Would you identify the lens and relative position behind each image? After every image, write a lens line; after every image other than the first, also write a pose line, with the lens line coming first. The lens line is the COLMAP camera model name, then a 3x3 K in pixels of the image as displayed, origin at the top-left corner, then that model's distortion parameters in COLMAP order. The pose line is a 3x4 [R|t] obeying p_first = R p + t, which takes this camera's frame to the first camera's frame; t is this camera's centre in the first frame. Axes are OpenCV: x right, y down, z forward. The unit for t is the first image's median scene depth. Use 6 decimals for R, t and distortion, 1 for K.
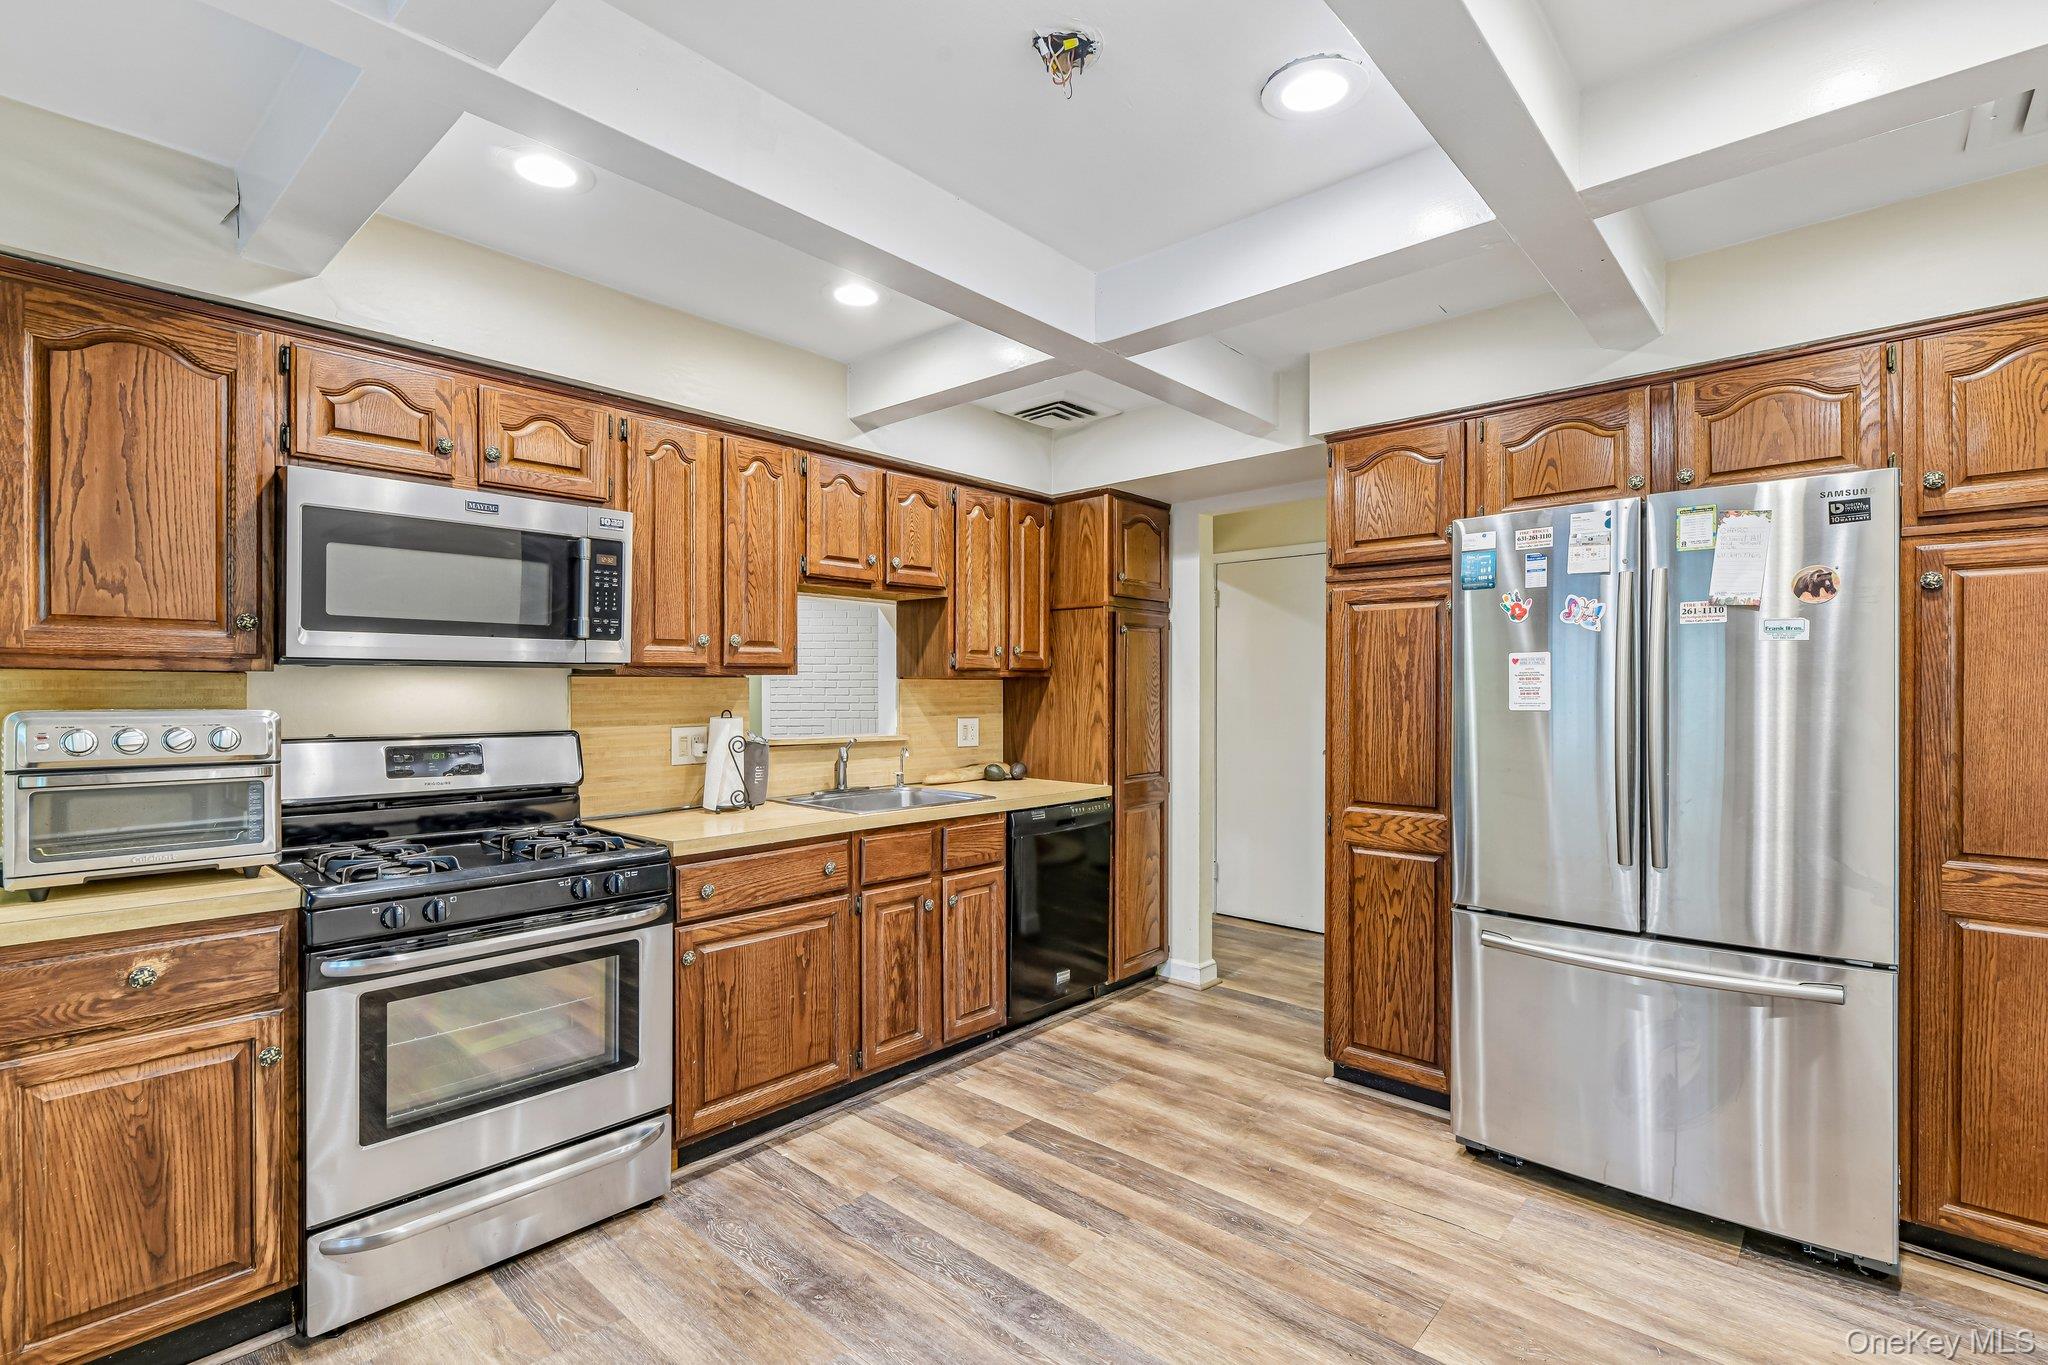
lens RADIAL K [[942.0, 0, 1021.3], [0, 942.0, 694.2], [0, 0, 1]] dist [0.002253, -0.000719]
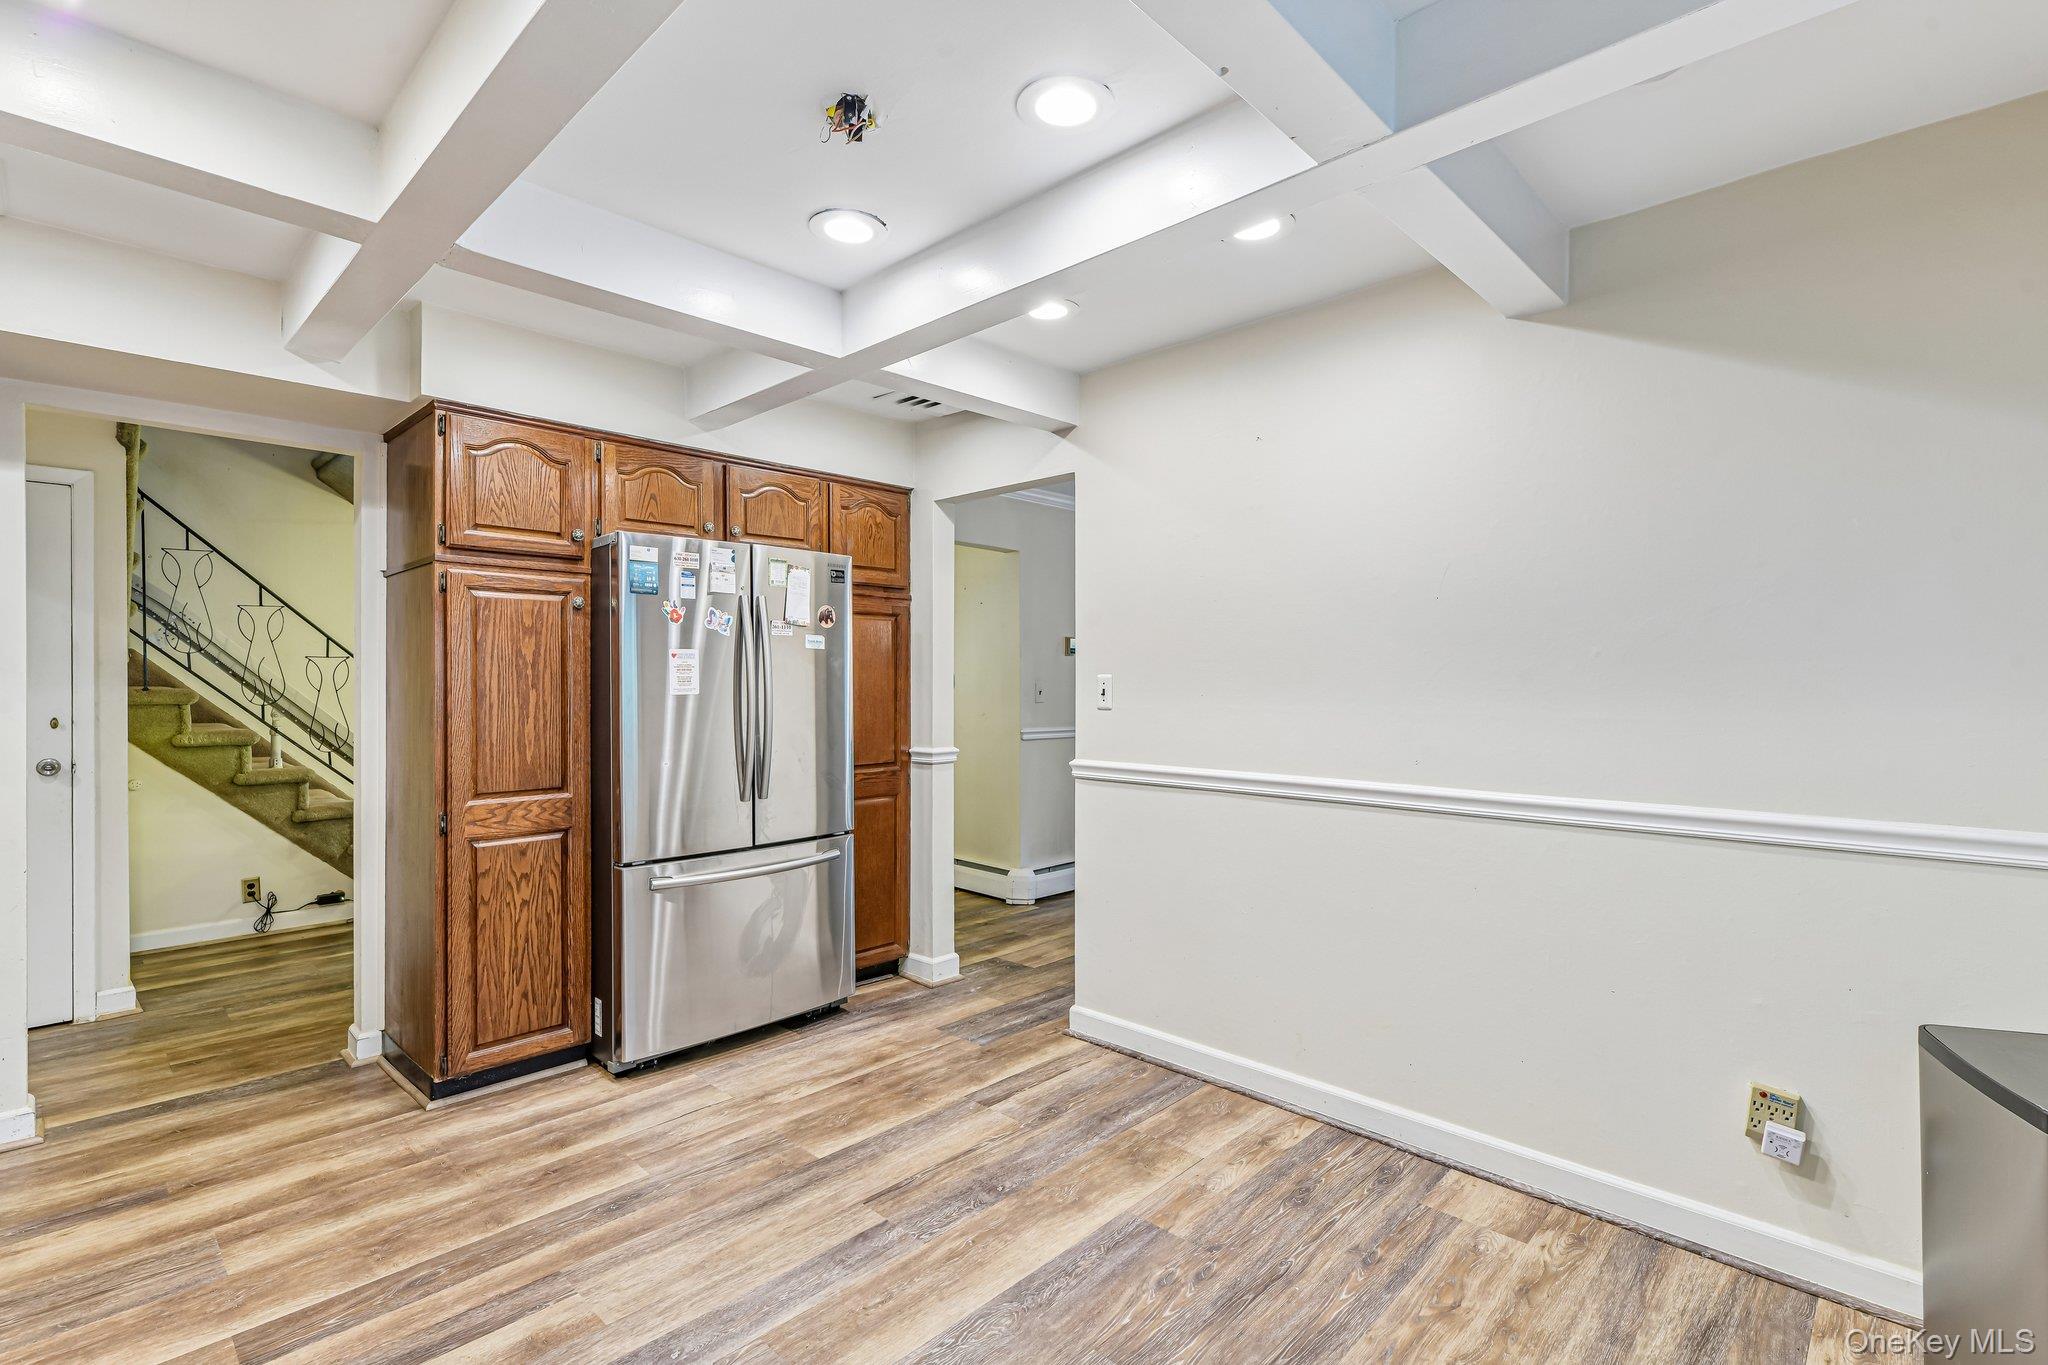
lens RADIAL K [[942.0, 0, 1023.9], [0, 942.0, 683.1], [0, 0, 1]] dist [0.002253, -0.000719]
pose [[0.027702, -0.003887, 0.999609, -0.621524], [0.004275, 0.999984, 0.003770, -0.001027], [-0.999607, 0.004169, 0.027718, 0.435890]]
